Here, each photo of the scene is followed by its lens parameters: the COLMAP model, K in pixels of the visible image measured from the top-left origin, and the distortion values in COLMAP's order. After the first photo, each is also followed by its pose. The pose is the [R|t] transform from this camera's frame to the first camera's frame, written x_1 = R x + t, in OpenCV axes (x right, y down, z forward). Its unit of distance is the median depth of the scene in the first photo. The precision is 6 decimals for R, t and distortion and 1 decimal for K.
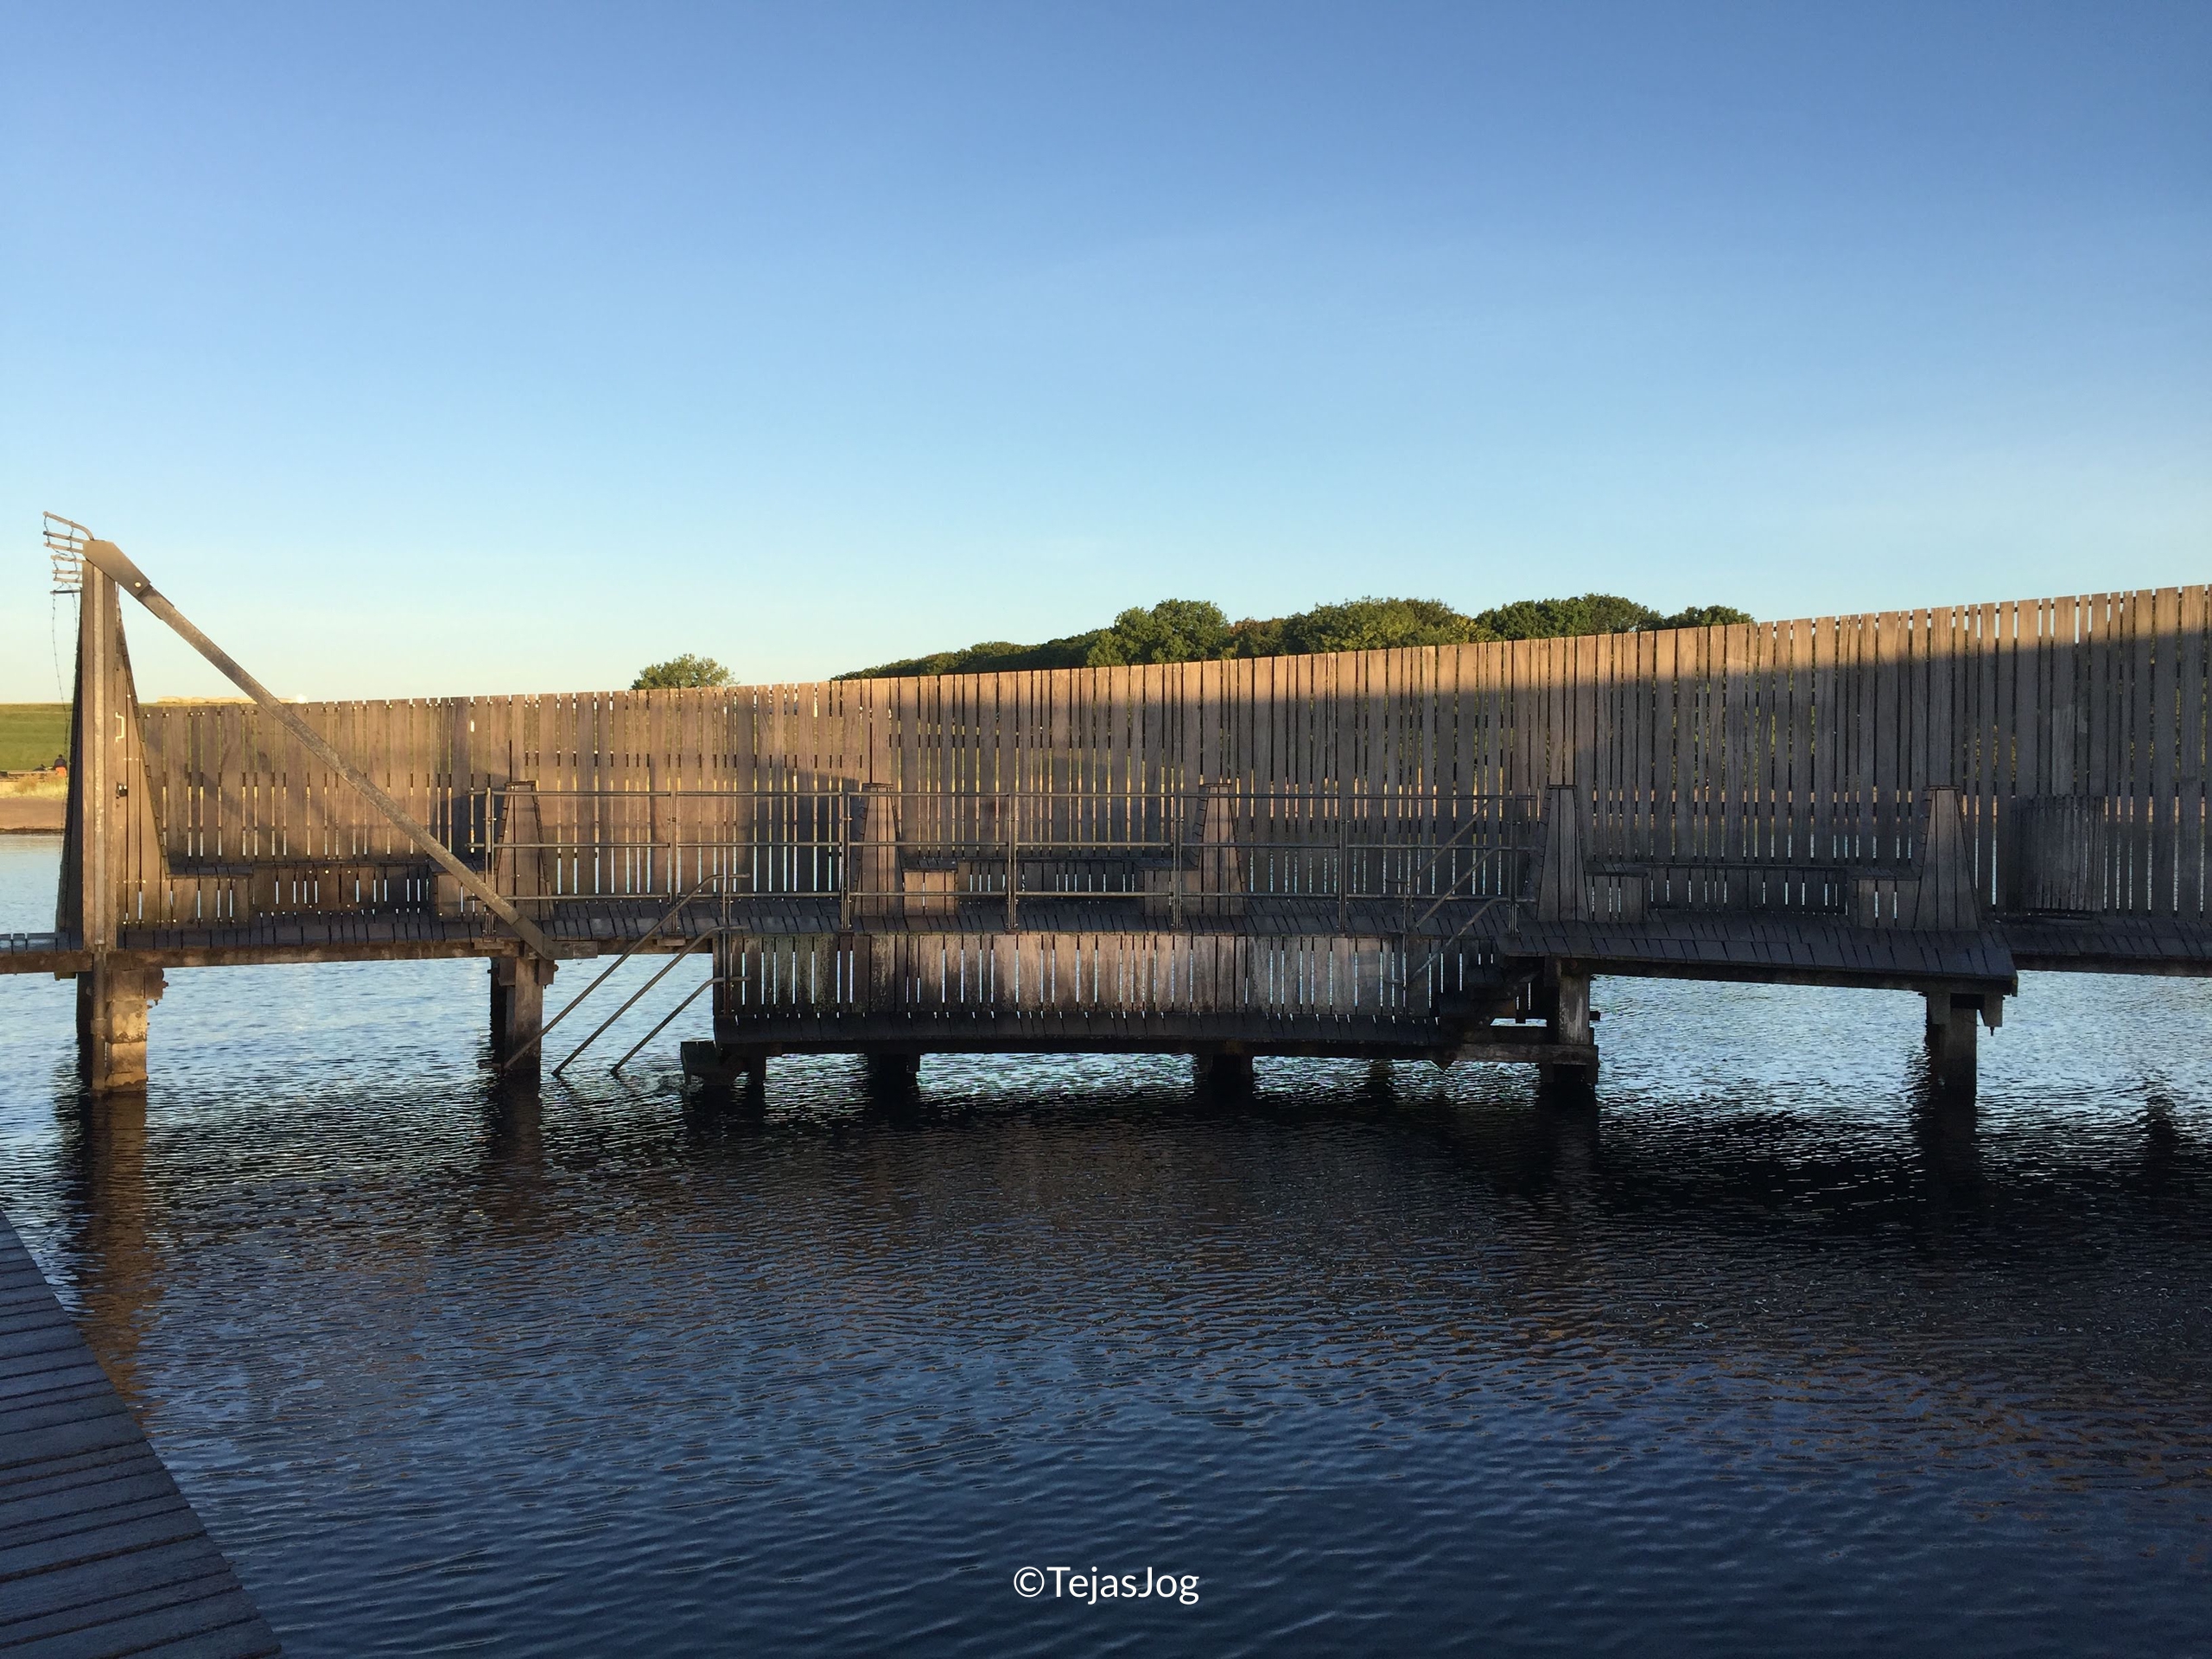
lens RADIAL K [[1883.2, 0, 1102.2], [0, 1883.2, 816.7], [0, 0, 1]] dist [0.081109, -0.099897]
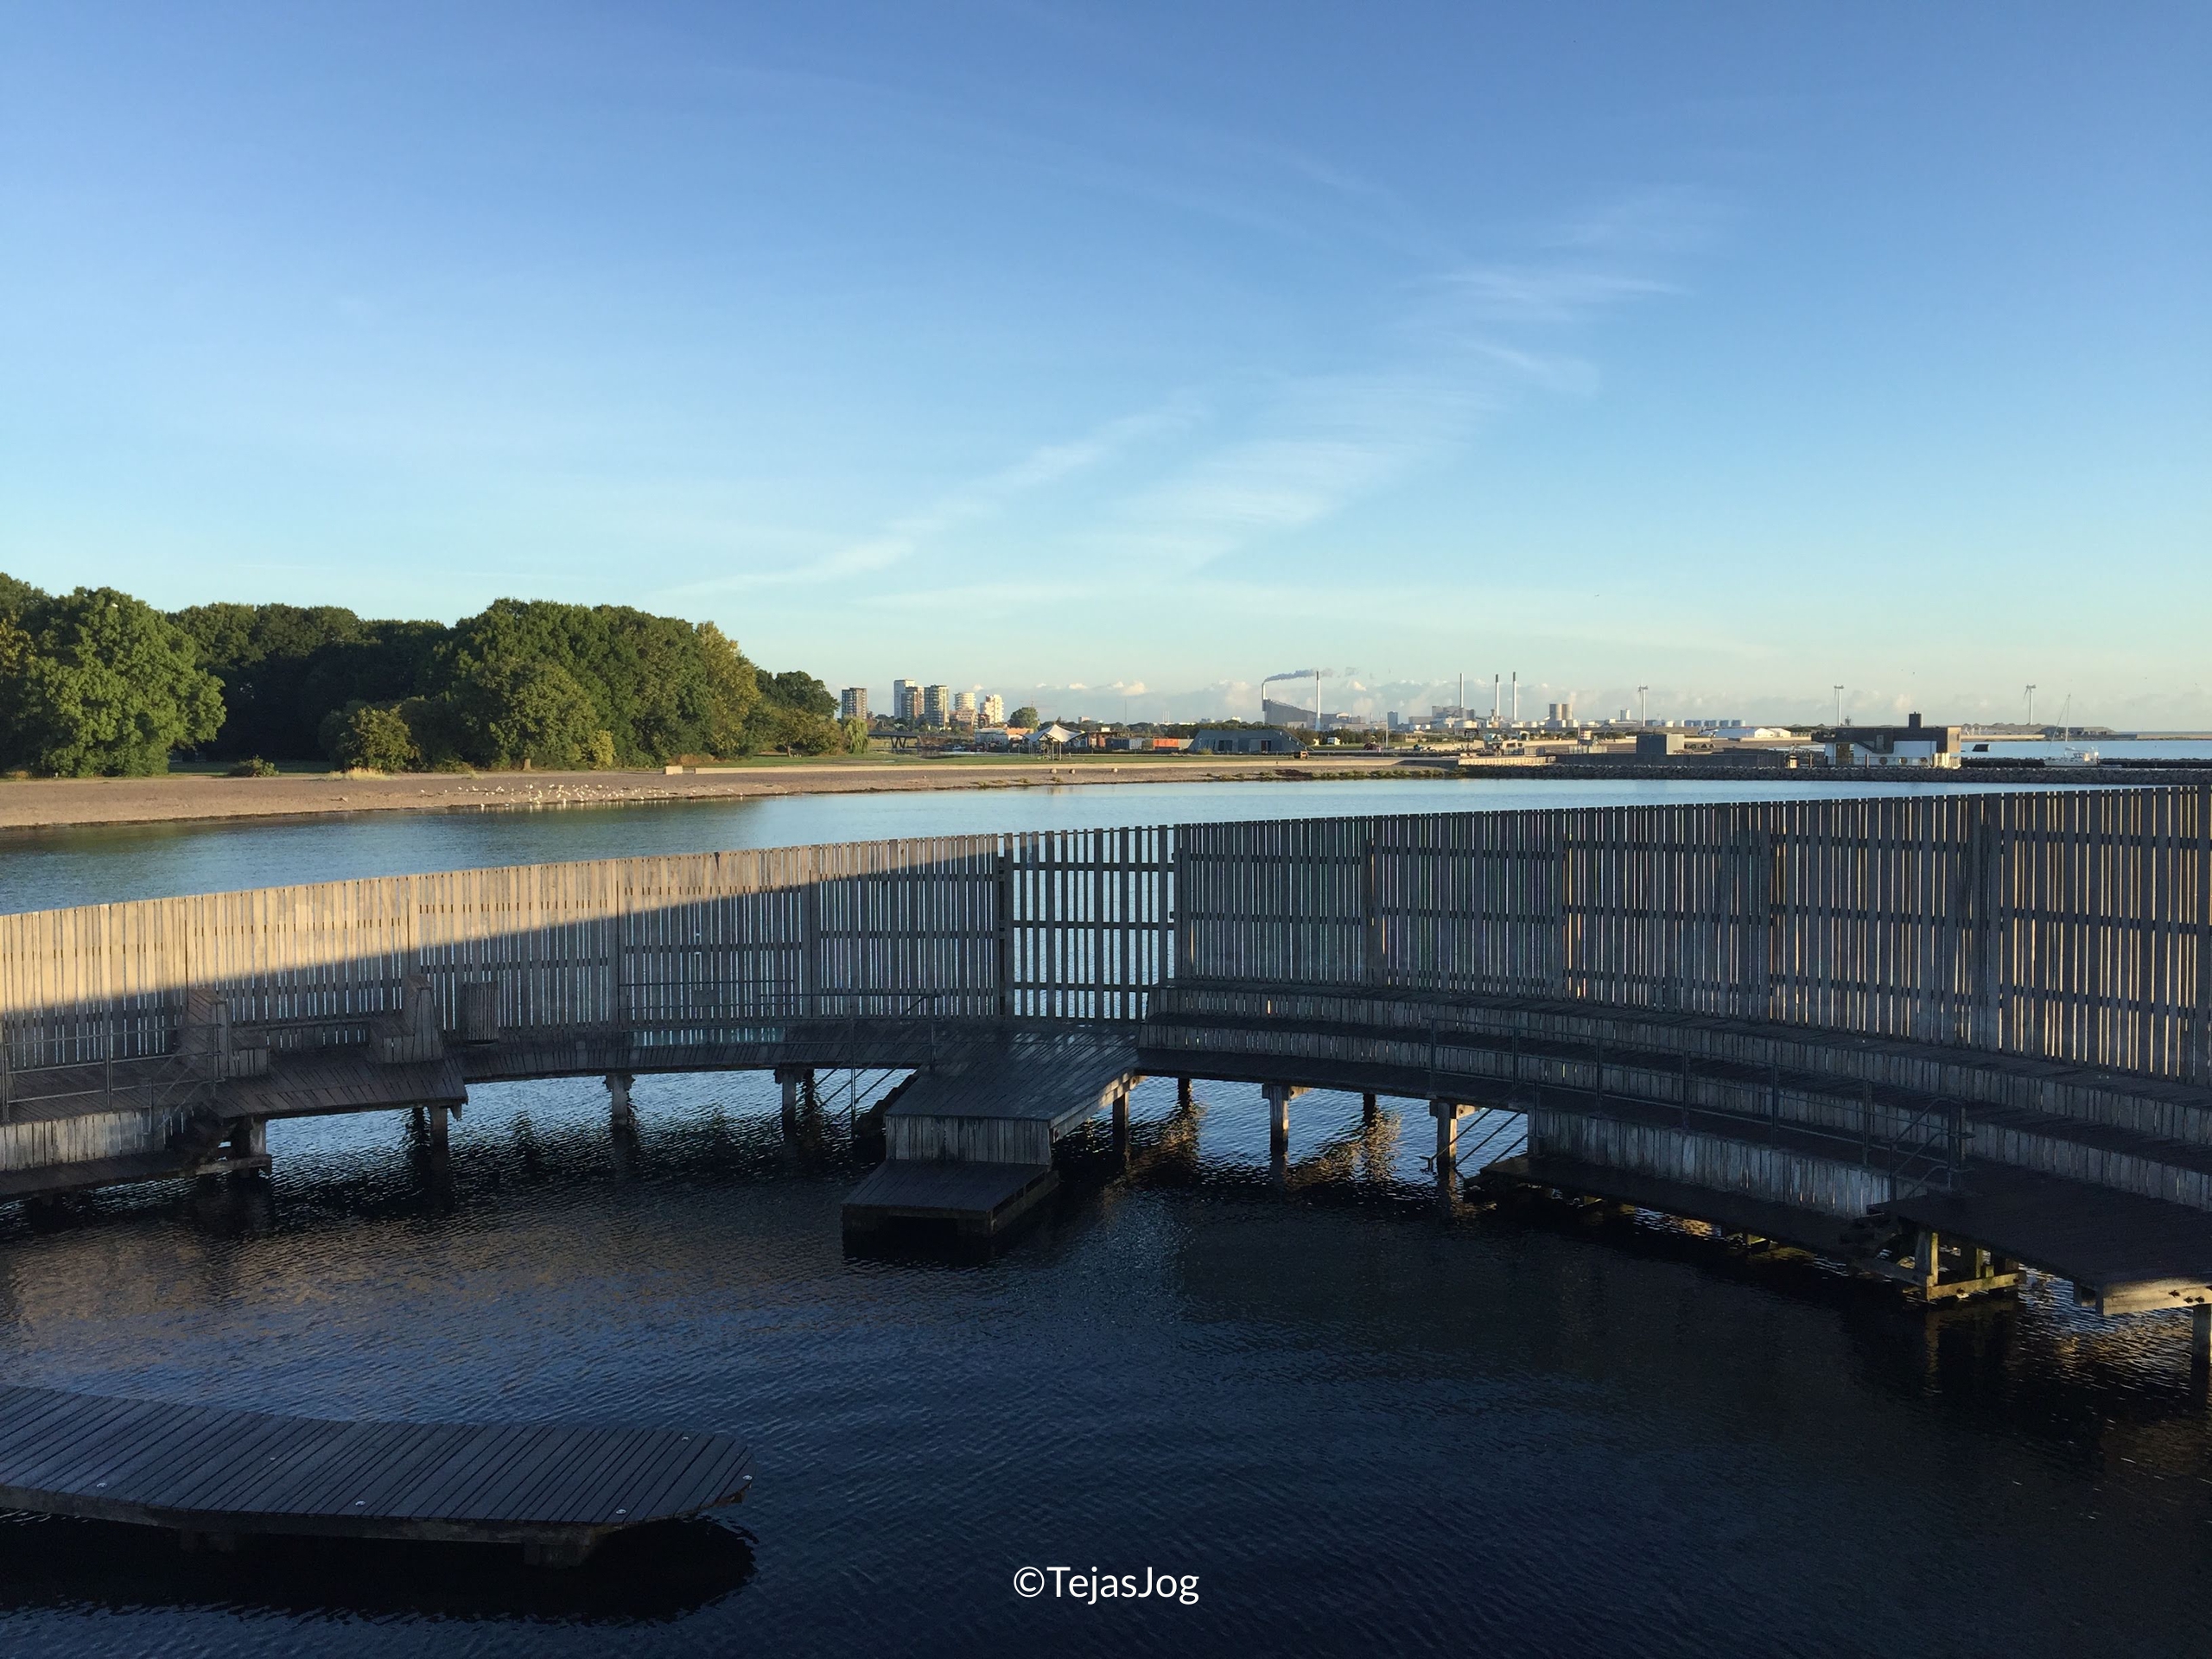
lens RADIAL K [[1883.2, 0, 1102.2], [0, 1883.2, 816.7], [0, 0, 1]] dist [0.081109, -0.099897]
pose [[0.695968, -0.037742, 0.717080, -0.485776], [0.015542, 0.999176, 0.037505, -0.259234], [-0.717905, -0.014958, 0.695981, -0.893460]]
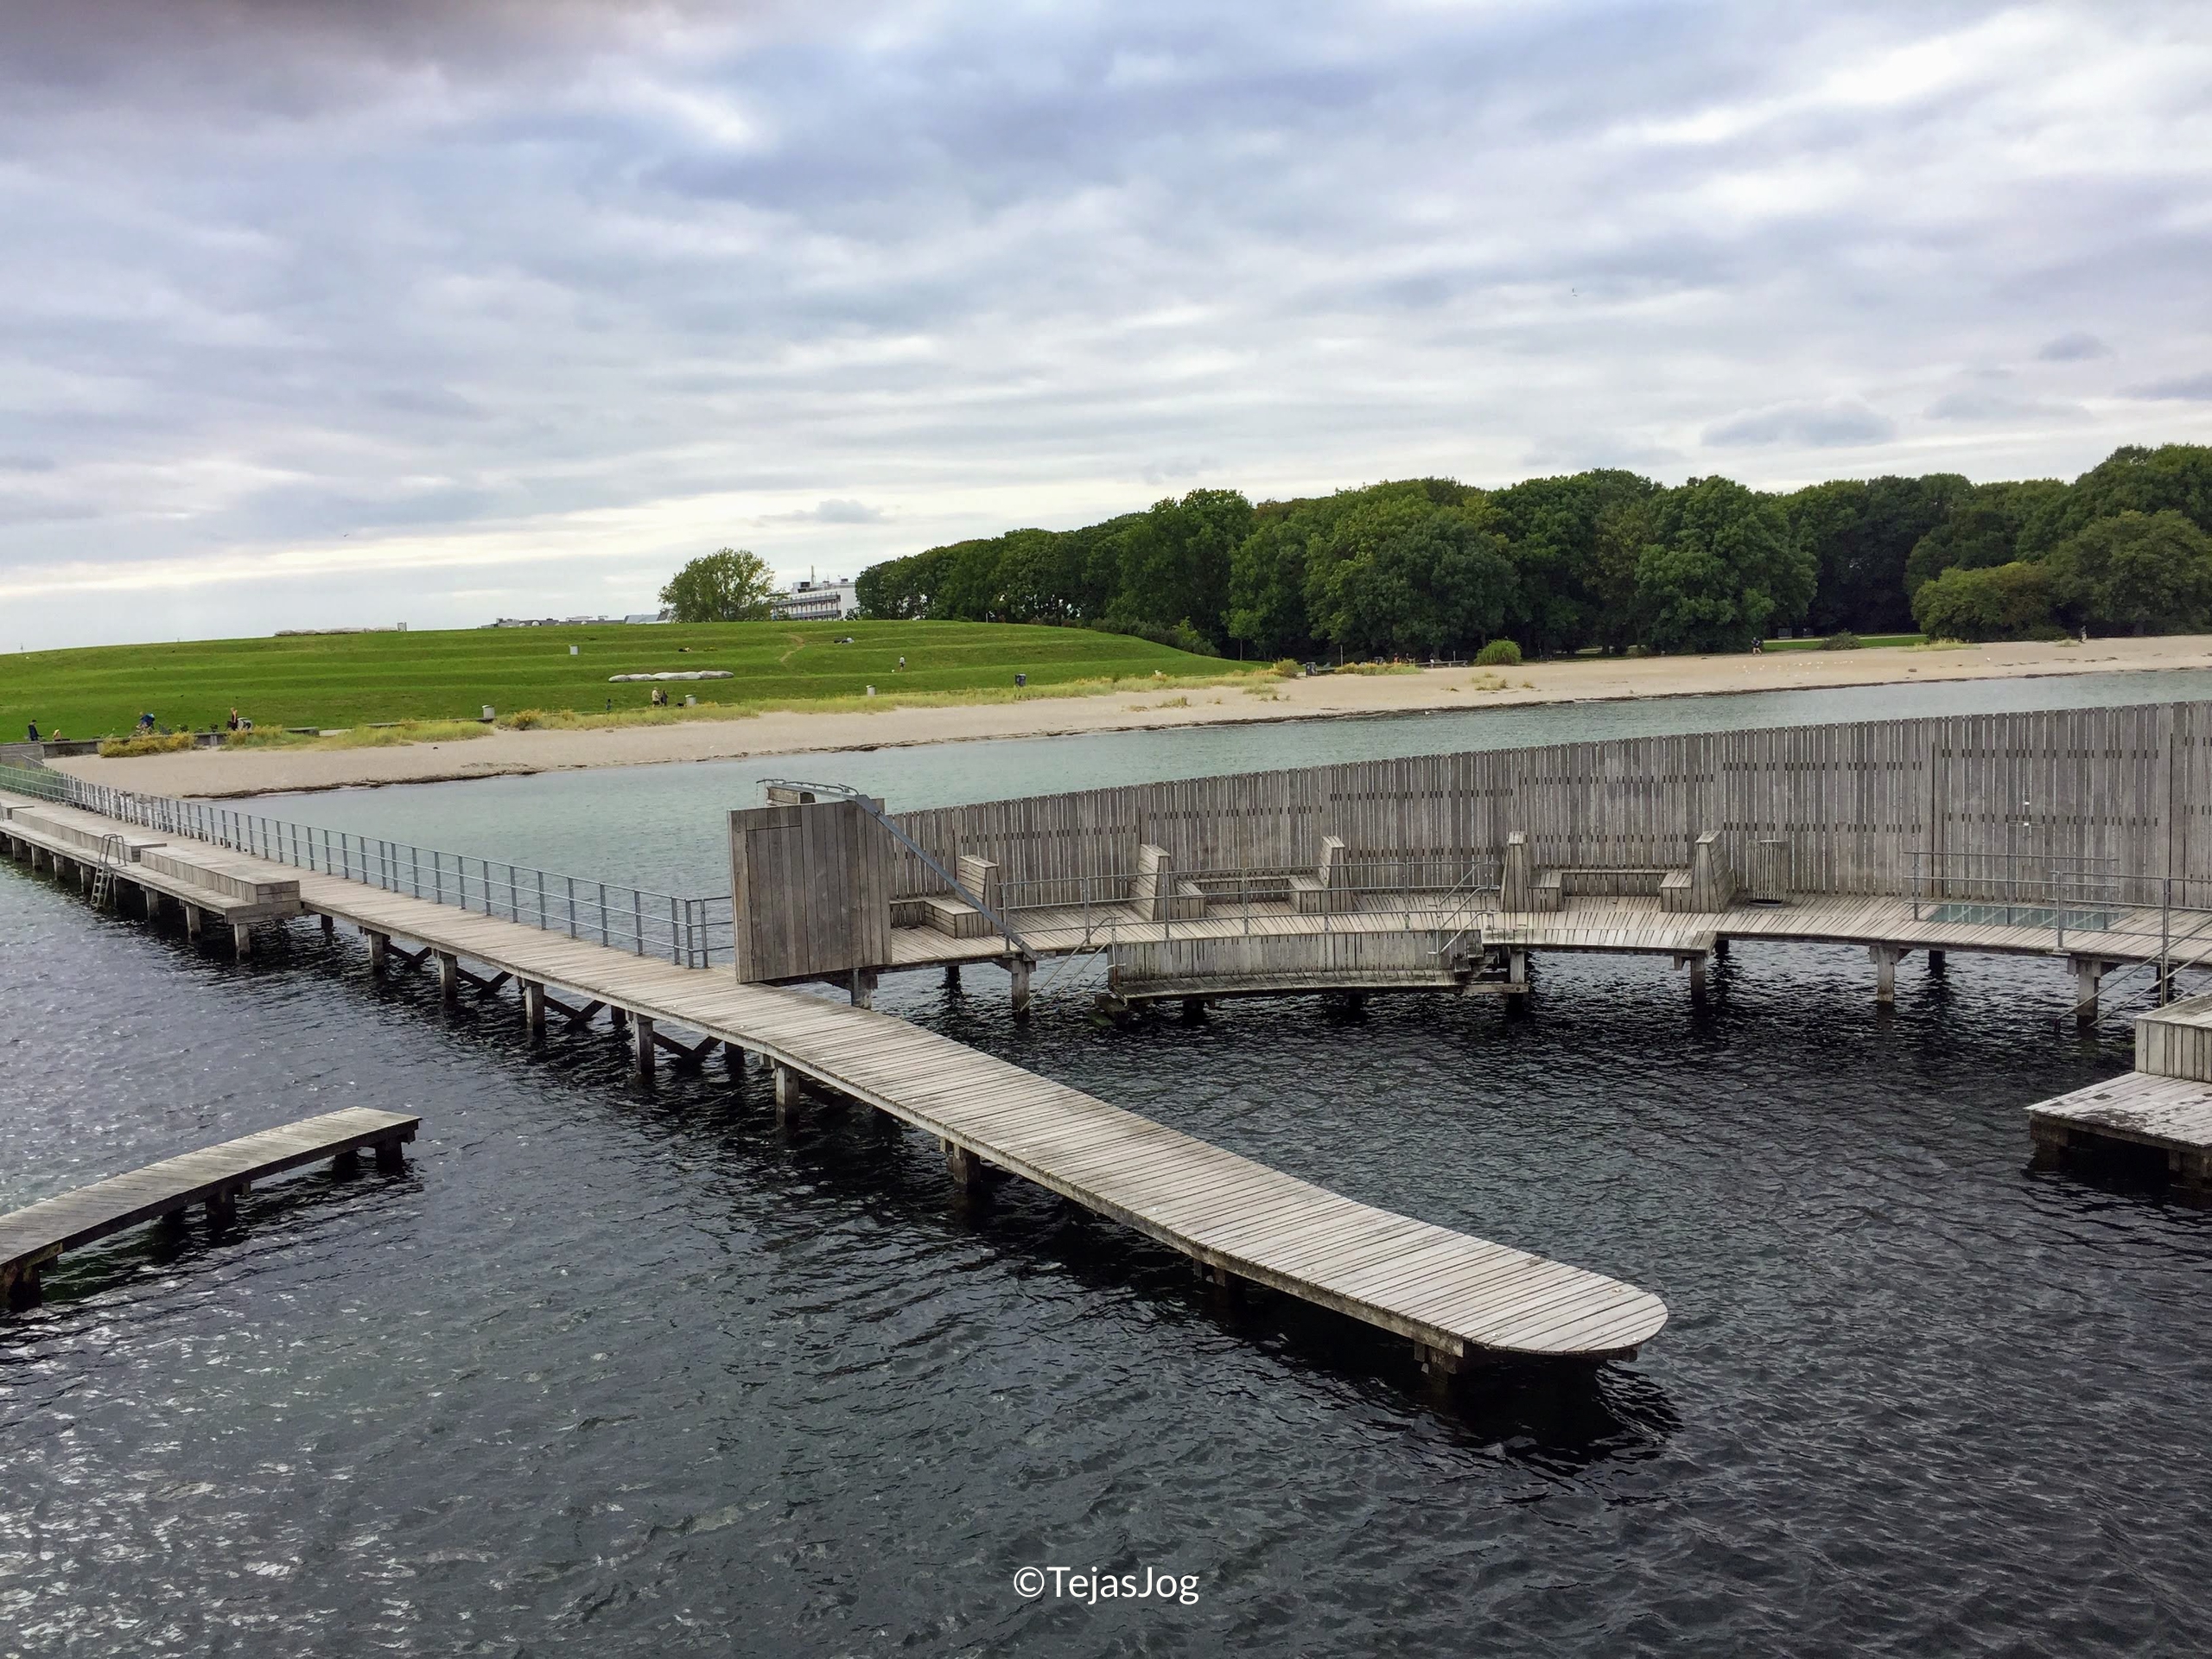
lens RADIAL K [[1883.2, 0, 1102.2], [0, 1883.2, 816.7], [0, 0, 1]] dist [0.081109, -0.099897]
pose [[0.999088, -0.040768, -0.012661, -0.163683], [0.041638, 0.996046, 0.078471, -0.225150], [0.009412, -0.078927, 0.996836, -0.997430]]
